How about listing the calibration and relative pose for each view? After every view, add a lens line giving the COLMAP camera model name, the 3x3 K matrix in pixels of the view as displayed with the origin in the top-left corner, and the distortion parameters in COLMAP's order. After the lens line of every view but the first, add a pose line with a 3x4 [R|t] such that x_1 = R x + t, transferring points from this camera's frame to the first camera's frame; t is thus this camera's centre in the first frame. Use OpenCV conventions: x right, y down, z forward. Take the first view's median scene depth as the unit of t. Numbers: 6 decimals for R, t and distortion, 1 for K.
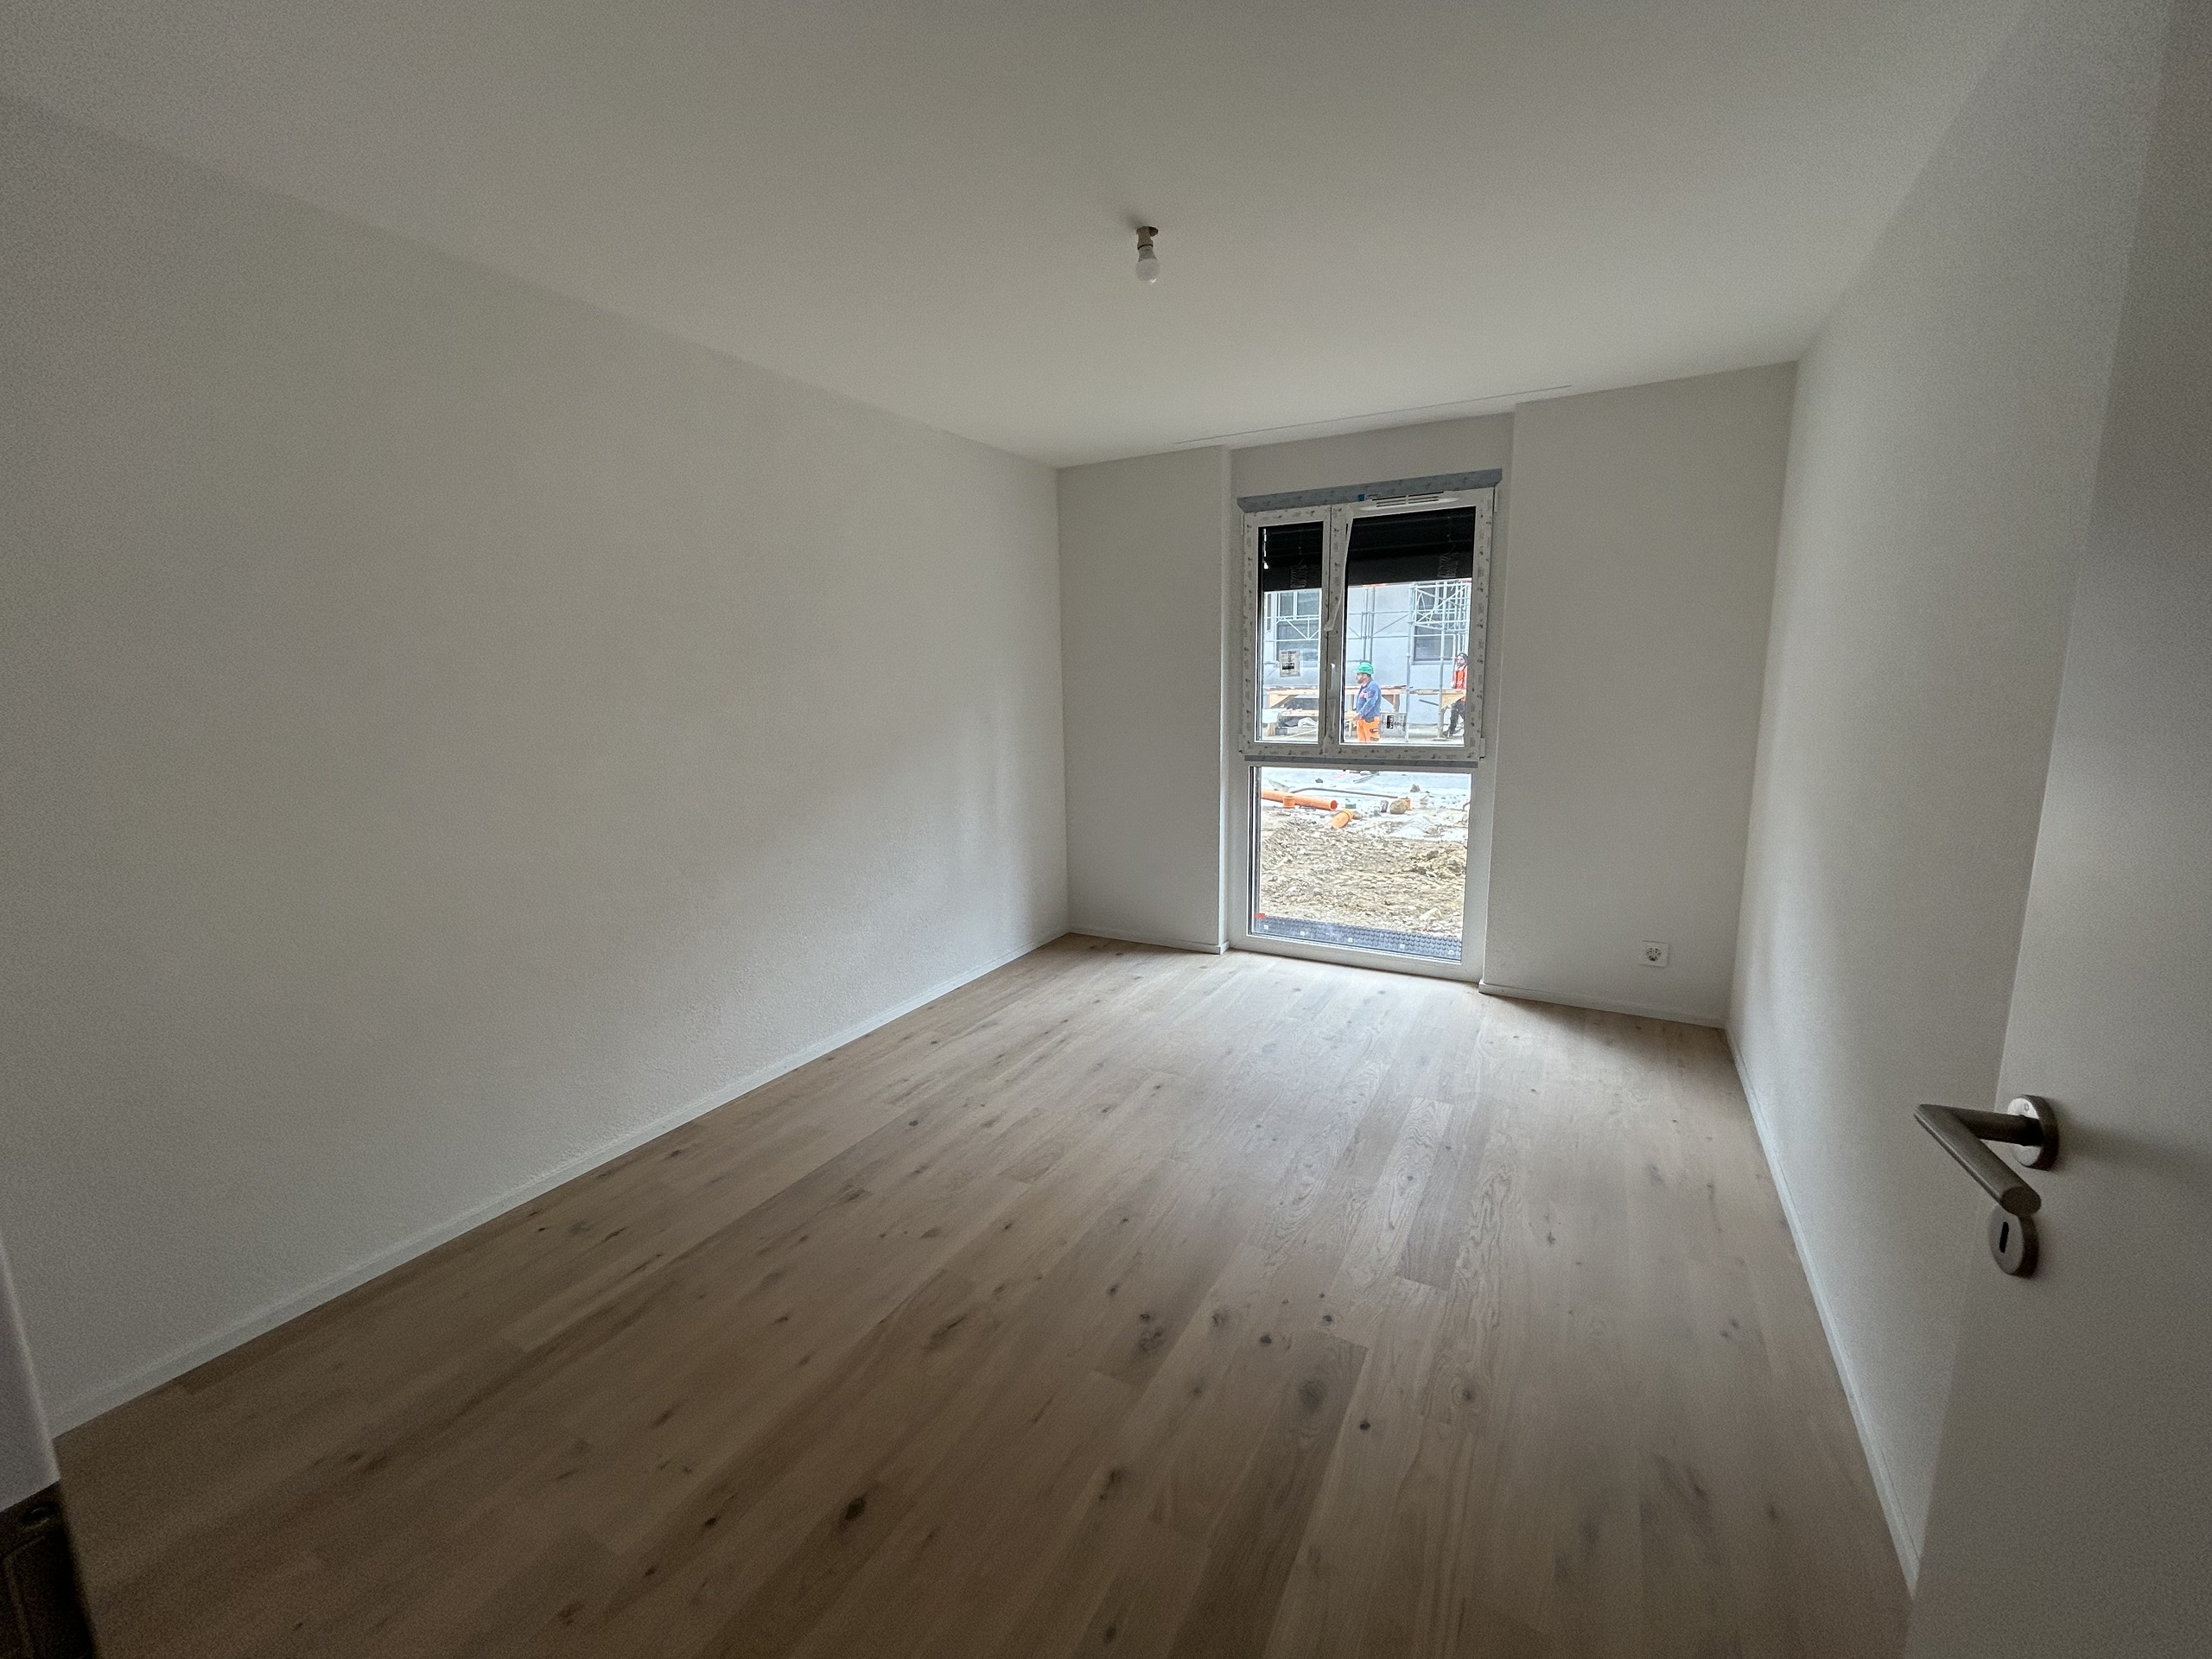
lens RADIAL K [[892.0, 0, 1119.1], [0, 892.0, 835.2], [0, 0, 1]] dist [0.000065, 0.000492]
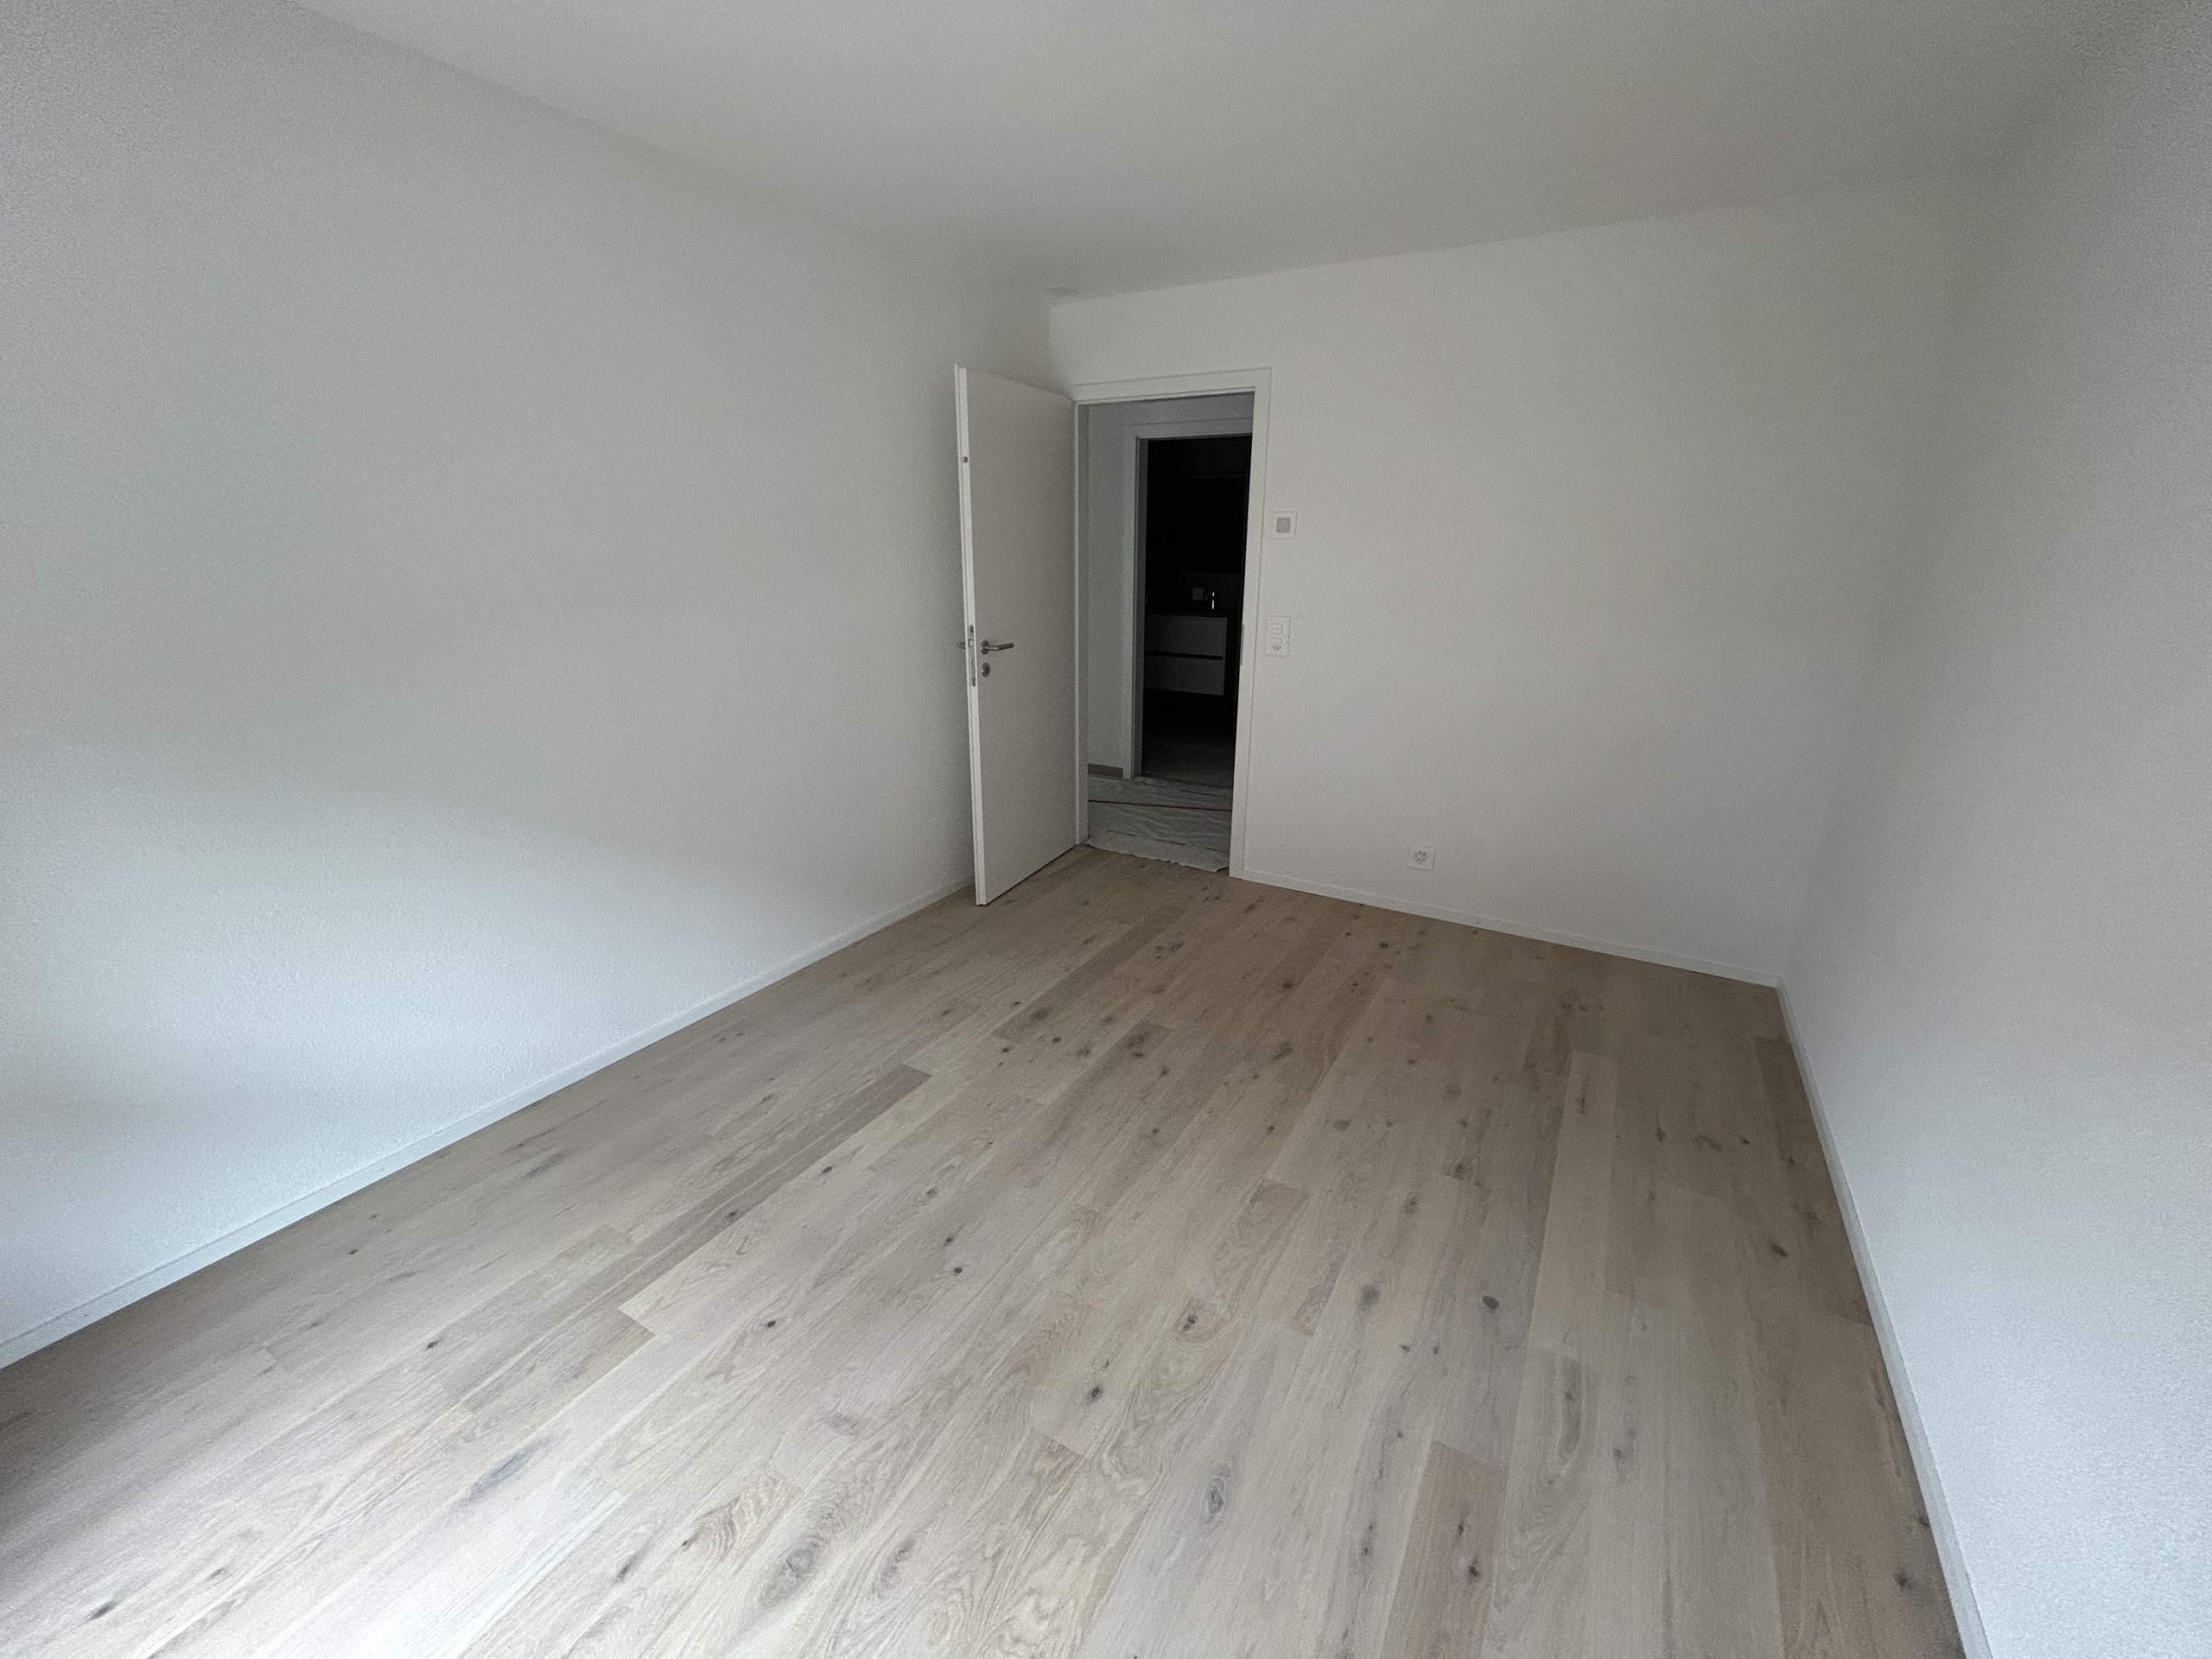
lens RADIAL K [[892.0, 0, 1105.2], [0, 892.0, 830.9], [0, 0, 1]] dist [0.000065, 0.000492]
pose [[-0.999250, -0.004258, 0.038499, 0.020494], [0.014452, 0.881185, 0.472551, -0.274785], [-0.035937, 0.472752, -0.880462, 1.406592]]
